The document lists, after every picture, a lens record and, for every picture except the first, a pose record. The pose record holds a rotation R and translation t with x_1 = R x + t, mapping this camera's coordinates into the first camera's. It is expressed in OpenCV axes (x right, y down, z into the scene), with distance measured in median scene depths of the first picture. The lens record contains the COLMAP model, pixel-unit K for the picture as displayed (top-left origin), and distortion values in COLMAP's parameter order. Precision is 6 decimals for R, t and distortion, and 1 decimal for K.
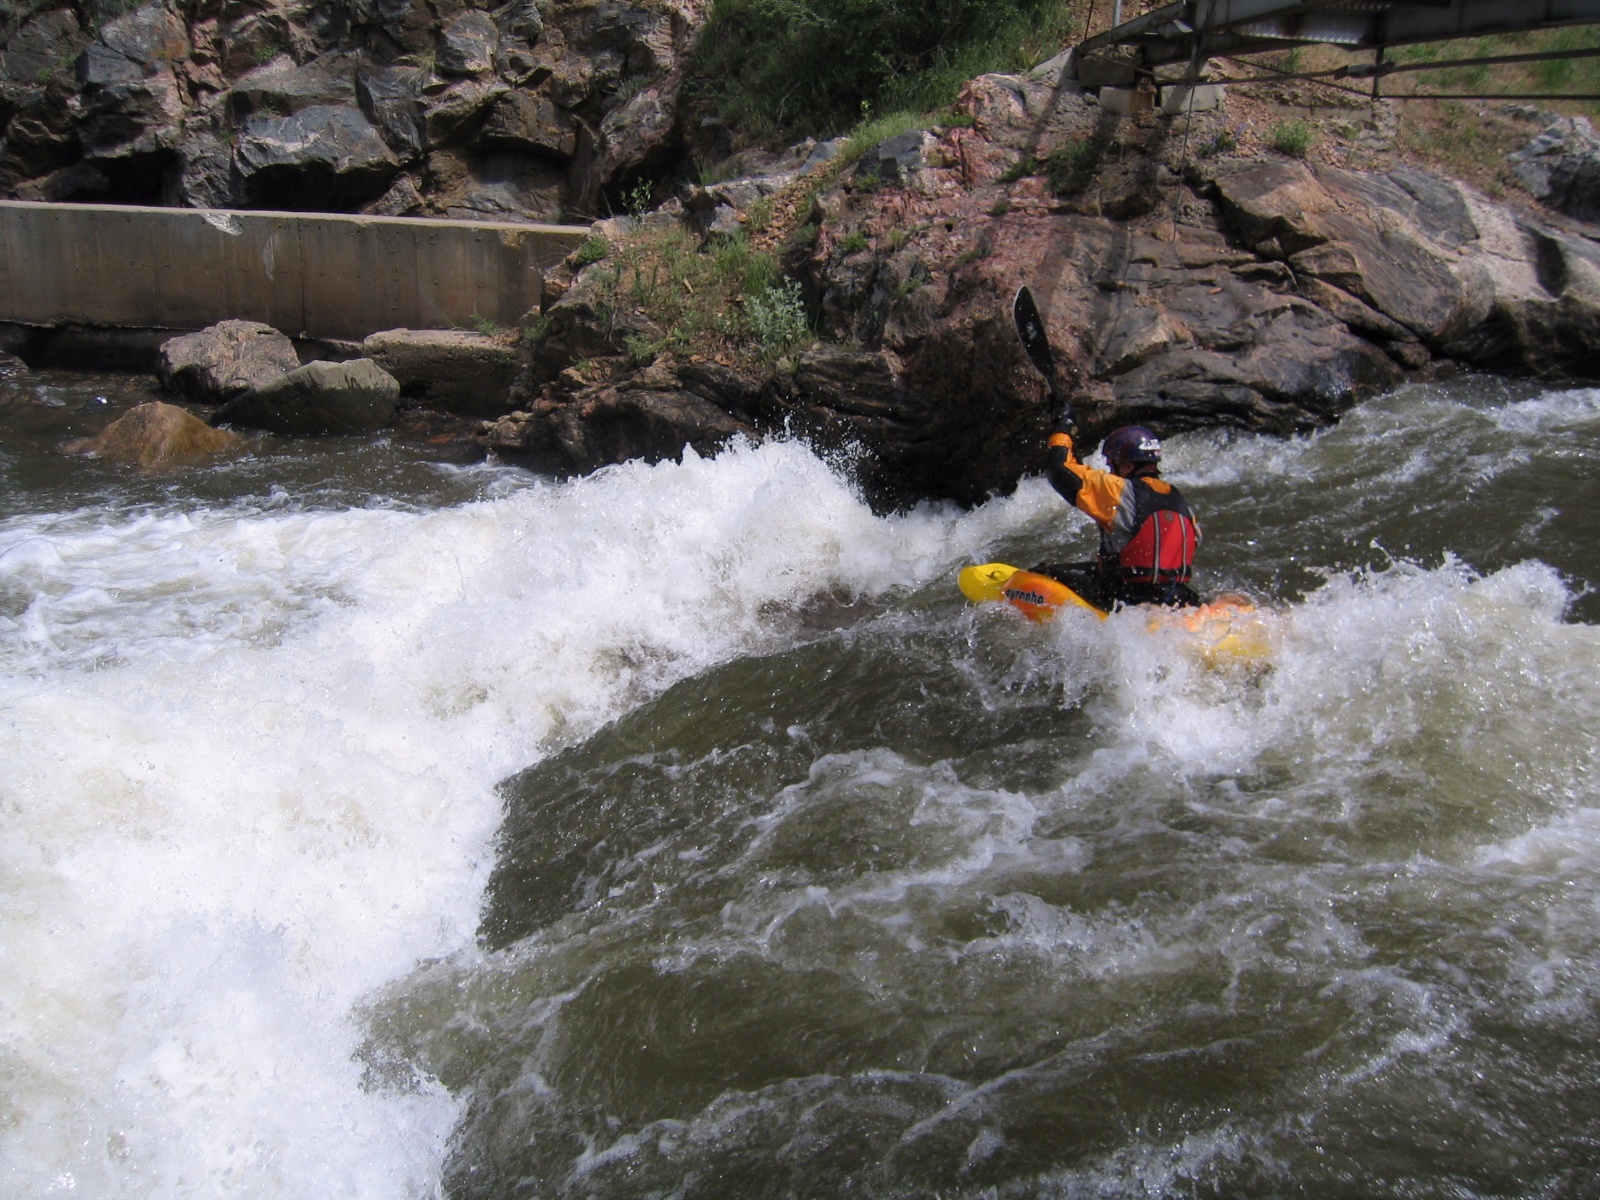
lens RADIAL K [[1628.5, 0, 800.0], [0, 1628.5, 600.0], [0, 0, 1]] dist [-0.131787, 0.103496]
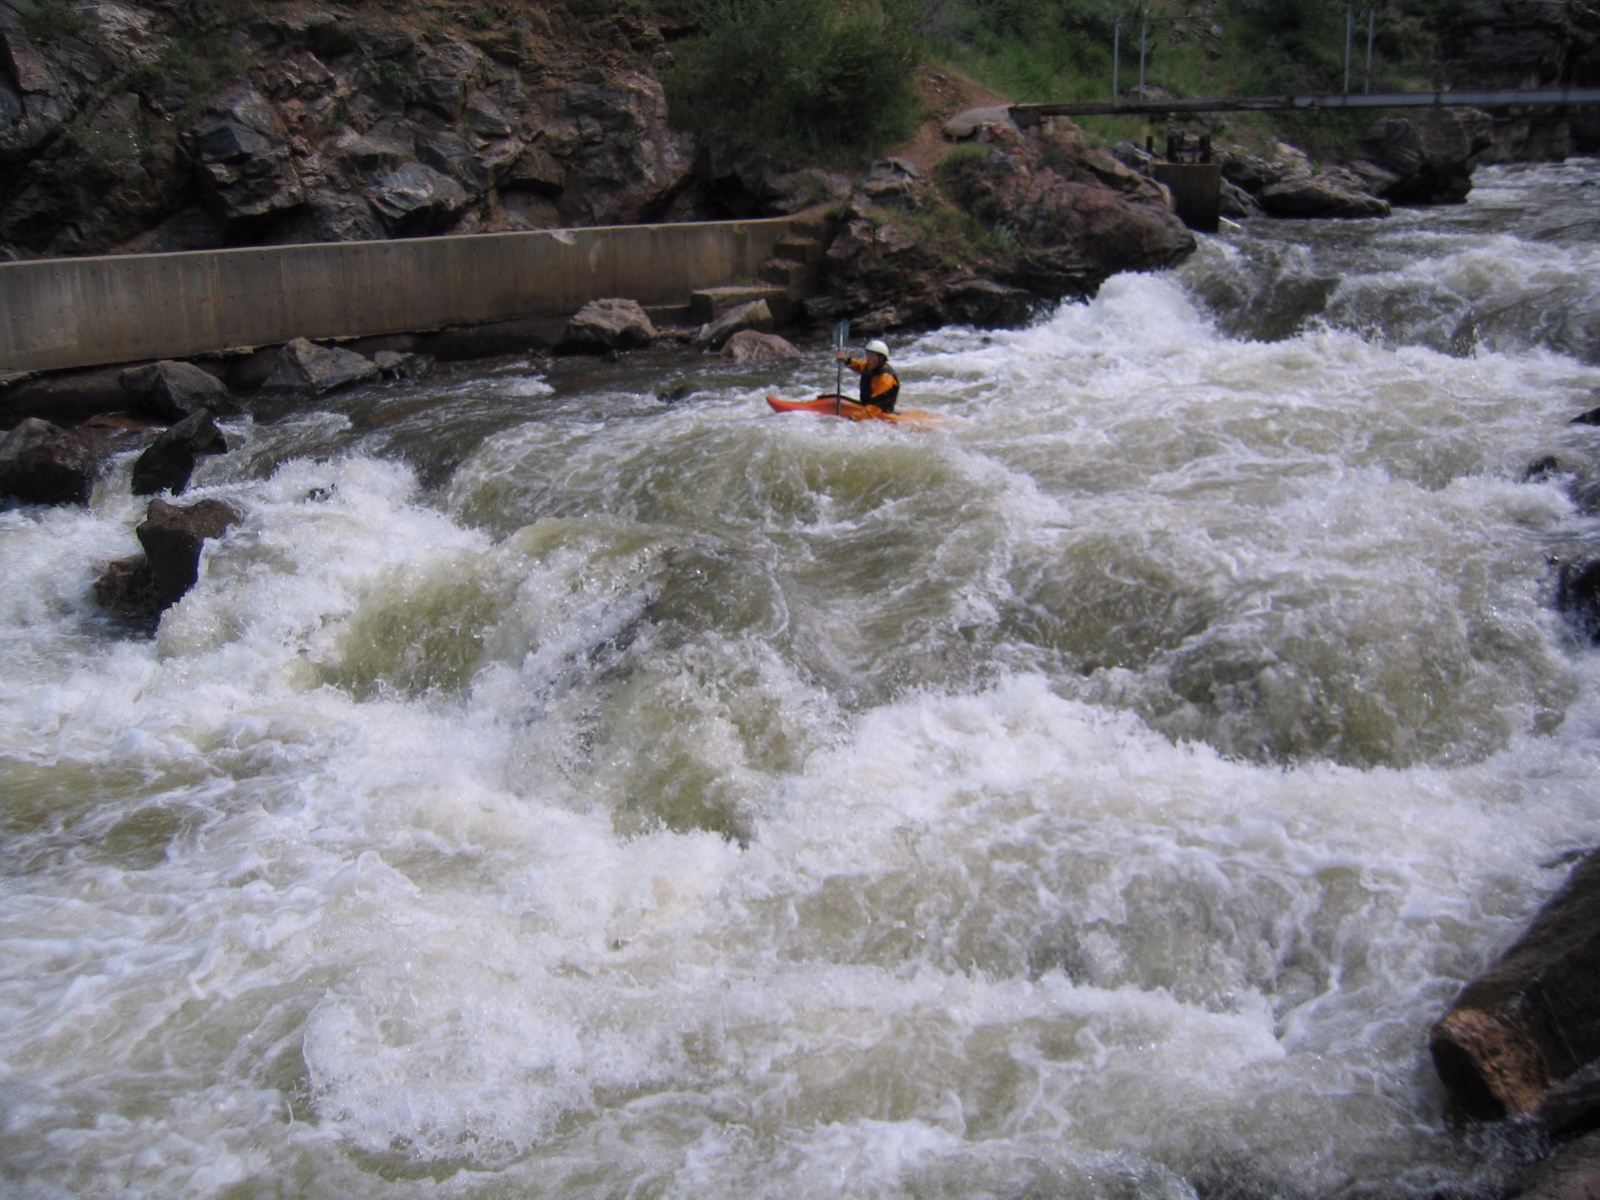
lens RADIAL K [[1628.5, 0, 800.0], [0, 1628.5, 600.0], [0, 0, 1]] dist [-0.131787, 0.103496]
pose [[0.584973, -0.258530, 0.768745, -1.242363], [0.274955, 0.954921, 0.111915, -0.021543], [-0.763025, 0.145903, 0.629687, -0.039673]]
